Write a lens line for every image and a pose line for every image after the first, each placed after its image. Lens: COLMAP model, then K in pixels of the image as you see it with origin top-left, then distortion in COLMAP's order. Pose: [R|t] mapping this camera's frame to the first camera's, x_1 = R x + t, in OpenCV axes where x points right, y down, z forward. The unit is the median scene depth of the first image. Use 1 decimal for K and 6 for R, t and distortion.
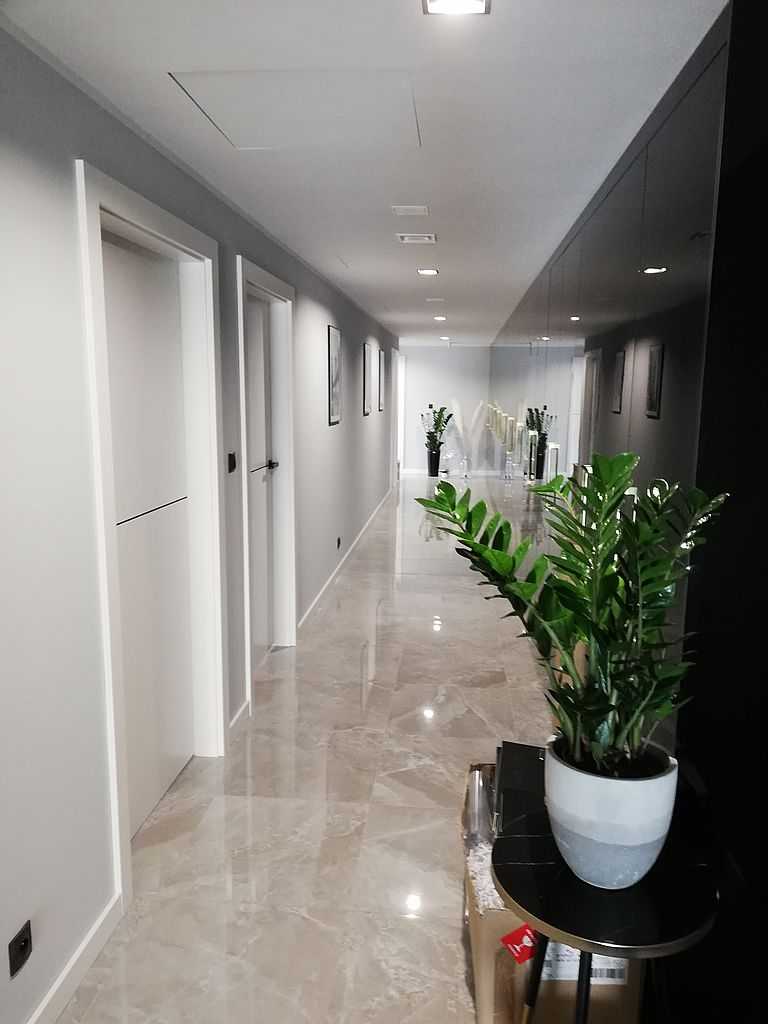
lens RADIAL K [[766.3, 0, 385.2], [0, 766.3, 523.8], [0, 0, 1]] dist [0.031159, -0.008837]
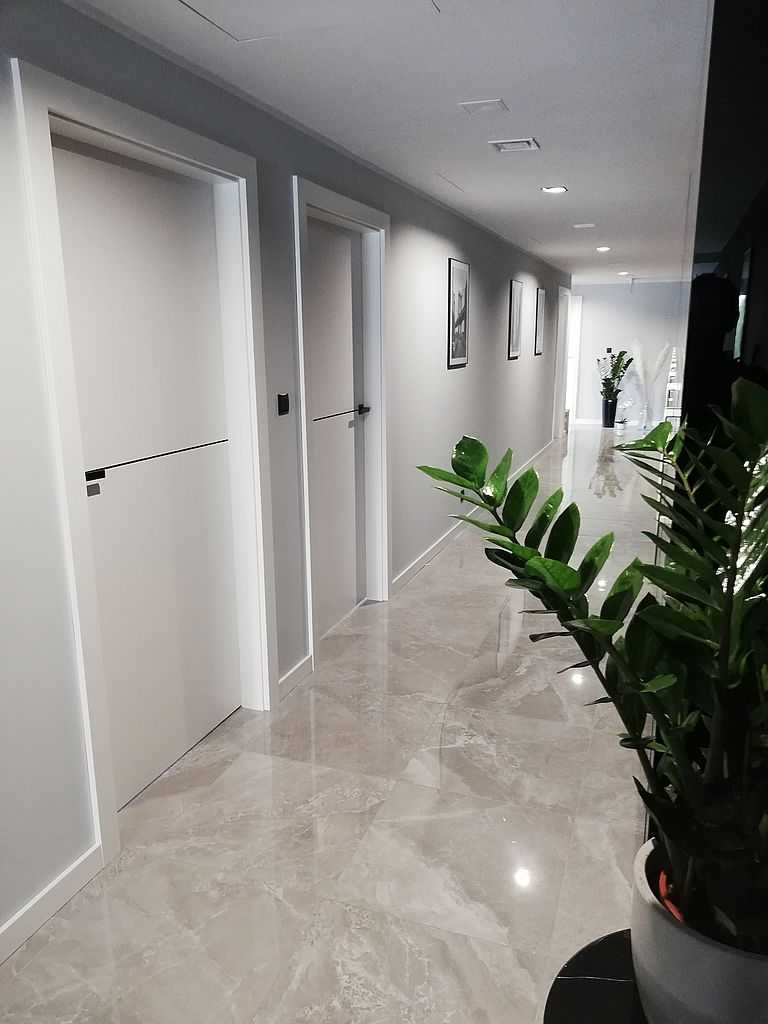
lens RADIAL K [[766.3, 0, 385.2], [0, 766.3, 523.8], [0, 0, 1]] dist [0.031159, -0.008837]
pose [[0.967839, 0.043272, -0.247820, 0.144151], [-0.027406, 0.997368, 0.067120, -0.000720], [0.250073, -0.058170, 0.966478, 0.106818]]
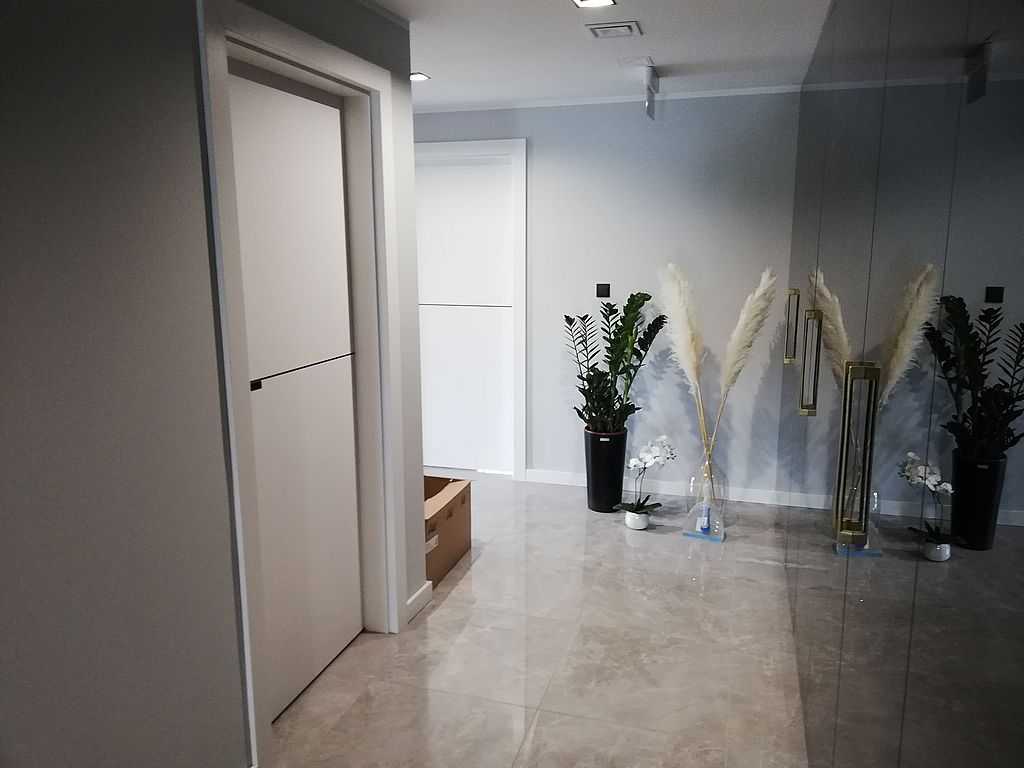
lens RADIAL K [[766.3, 0, 512.0], [0, 766.3, 384.0], [0, 0, 1]] dist [0.031159, -0.008837]
pose [[0.979394, 0.024729, -0.200438, 0.342301], [-0.020267, 0.999500, 0.024282, -0.470220], [0.200938, -0.019719, 0.979405, 2.621223]]
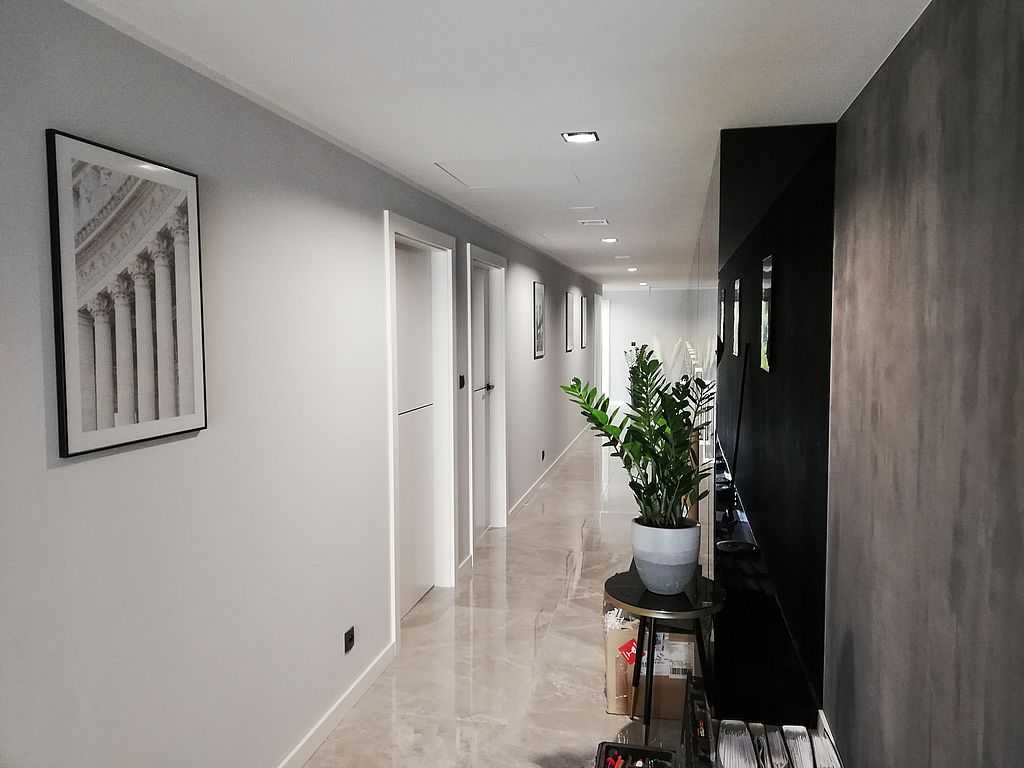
lens RADIAL K [[766.3, 0, 512.0], [0, 766.3, 384.0], [0, 0, 1]] dist [0.031159, -0.008837]
pose [[0.993011, -0.006785, -0.117830, 0.060267], [-0.005347, 0.994735, -0.102341, 0.066084], [0.117904, 0.102255, 0.987746, -0.387035]]
